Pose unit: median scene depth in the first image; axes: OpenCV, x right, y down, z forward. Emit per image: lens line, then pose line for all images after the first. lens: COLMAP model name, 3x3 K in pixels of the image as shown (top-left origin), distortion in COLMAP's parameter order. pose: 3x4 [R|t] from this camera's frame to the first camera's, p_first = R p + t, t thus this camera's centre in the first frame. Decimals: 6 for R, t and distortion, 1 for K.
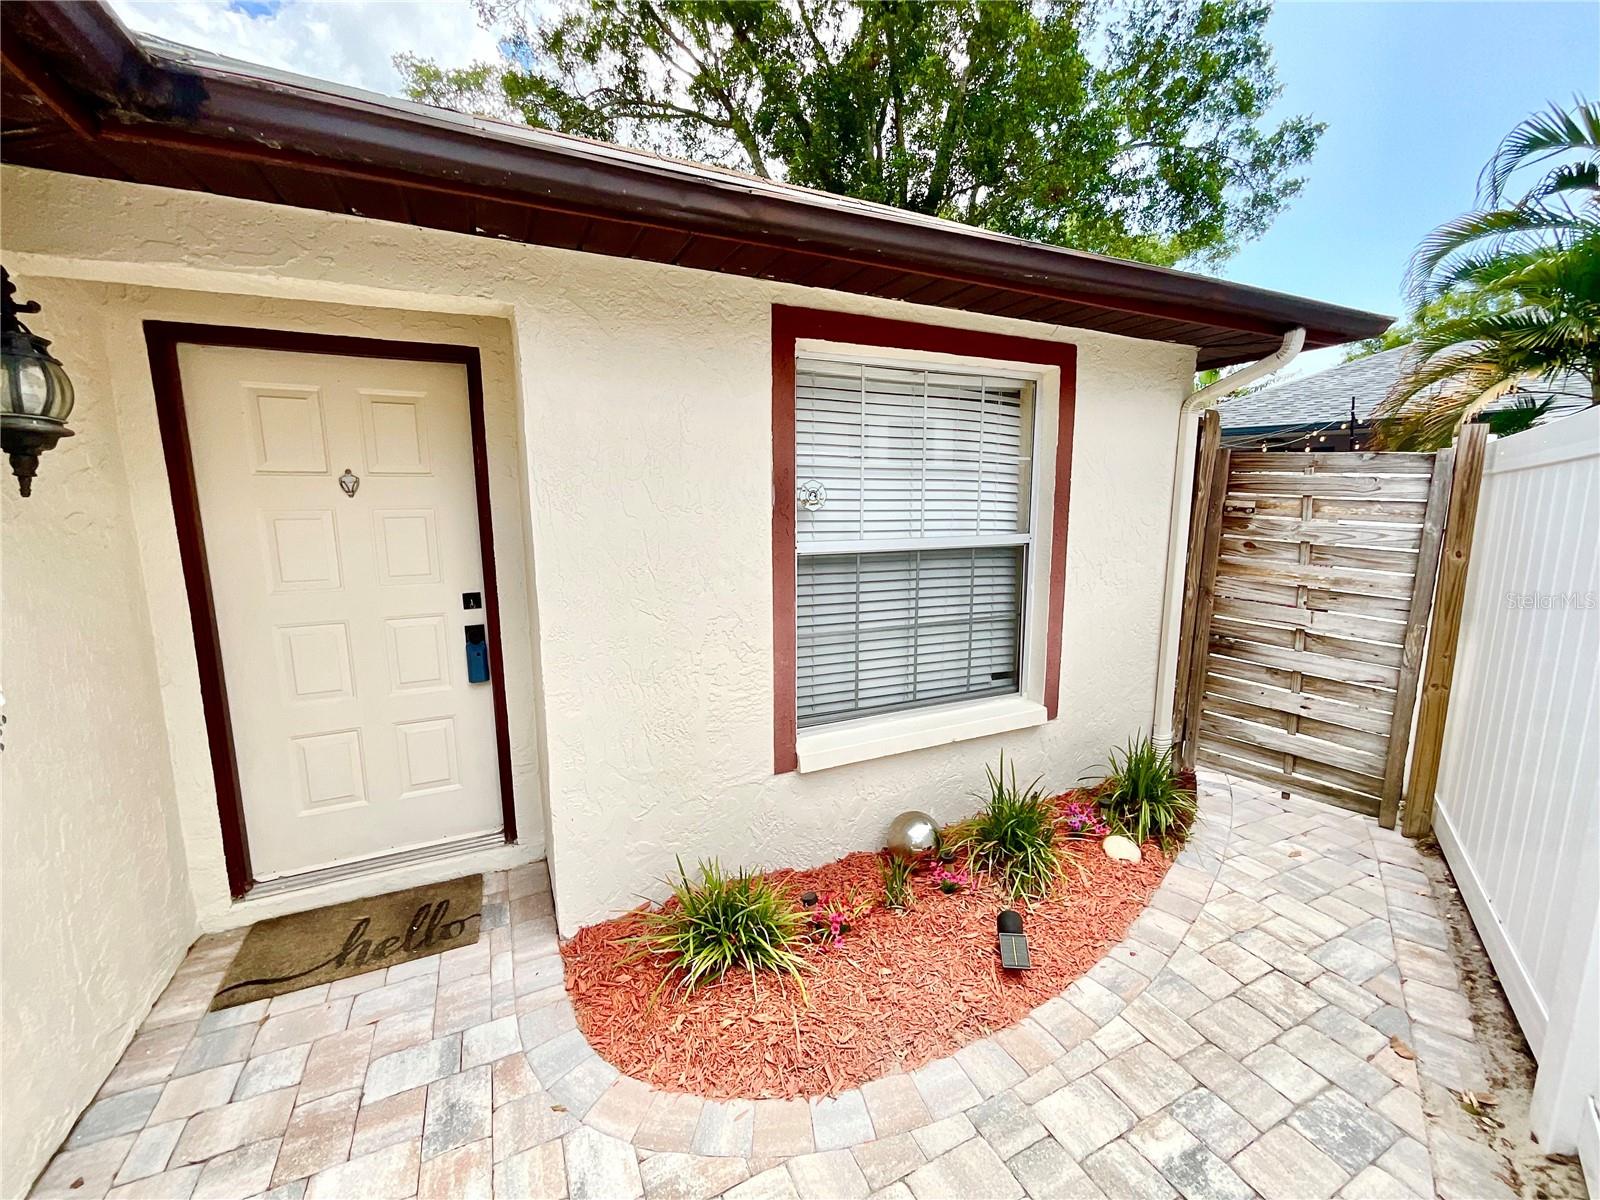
lens RADIAL K [[660.8, 0, 805.2], [0, 660.8, 602.4], [0, 0, 1]] dist [-0.000044, -0.000064]
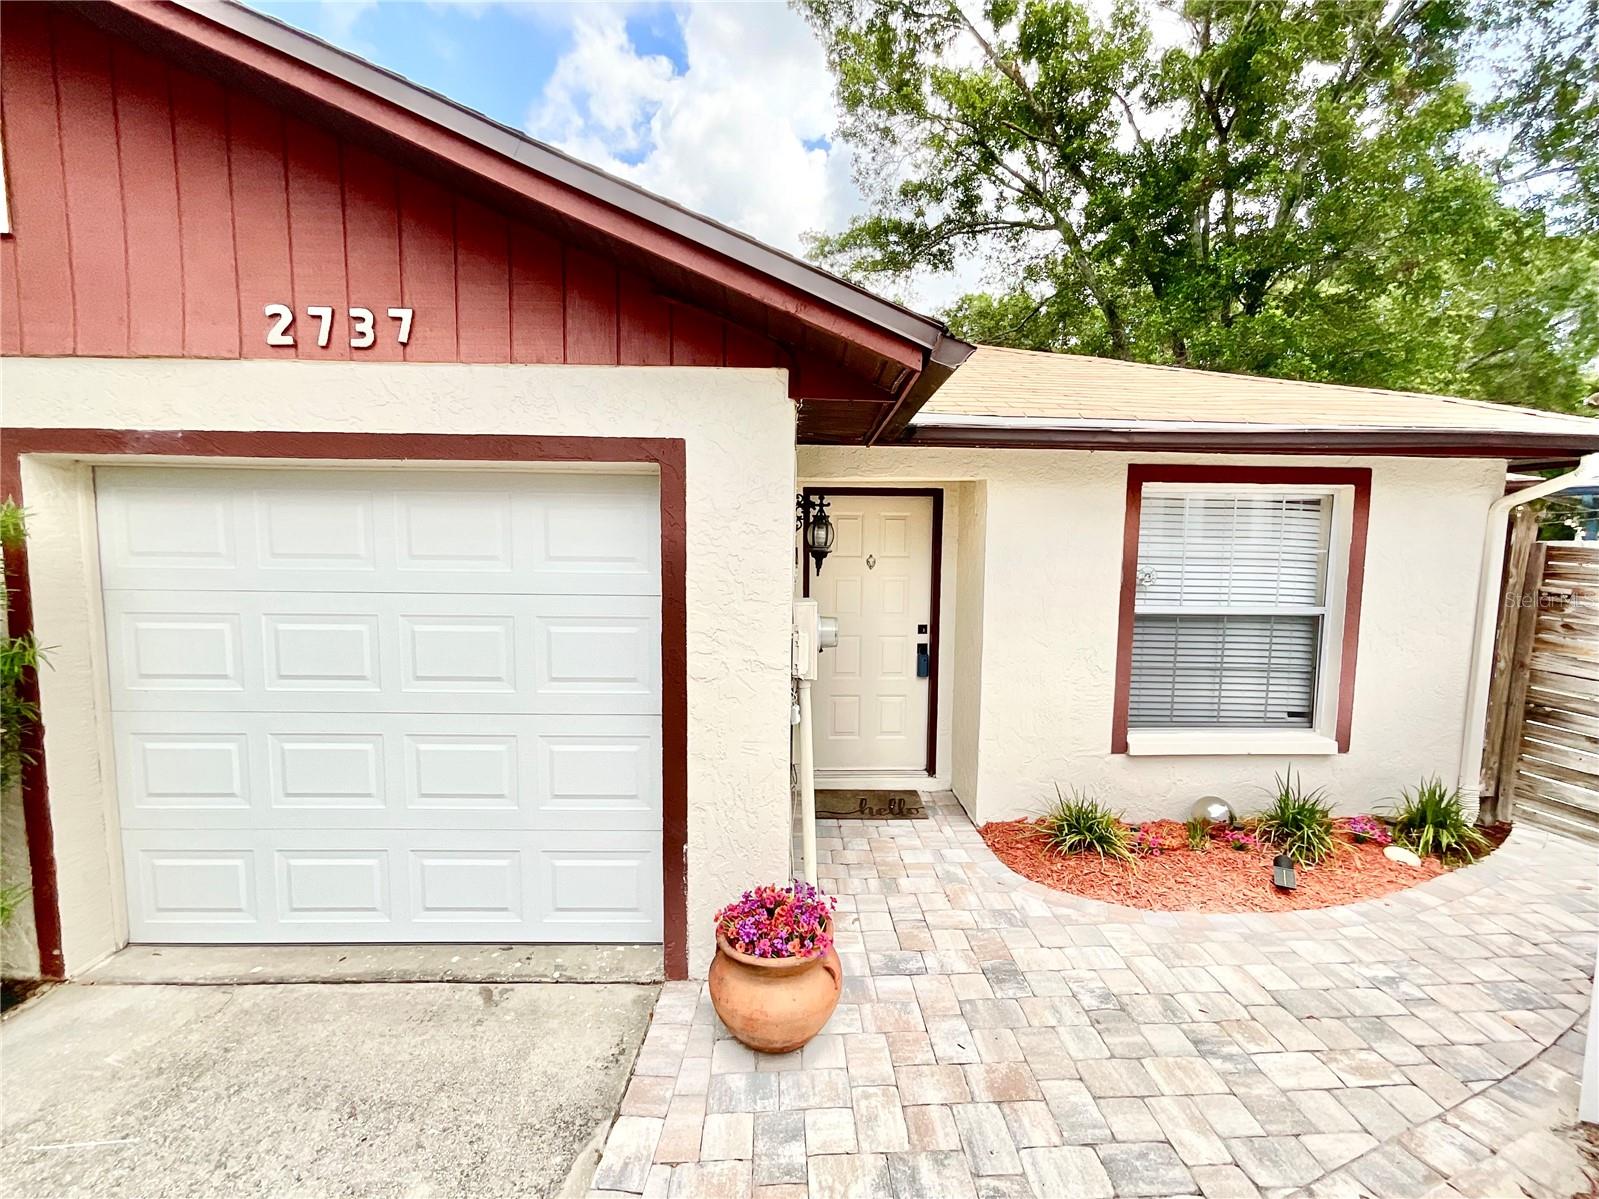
lens RADIAL K [[660.4, 0, 804.7], [0, 660.4, 601.9], [0, 0, 1]] dist [-0.000044, -0.000064]
pose [[0.915505, 0.049378, -0.399266, -0.090241], [-0.076604, 0.995678, -0.052513, 0.036150], [0.394947, 0.078661, 0.915330, -0.643789]]
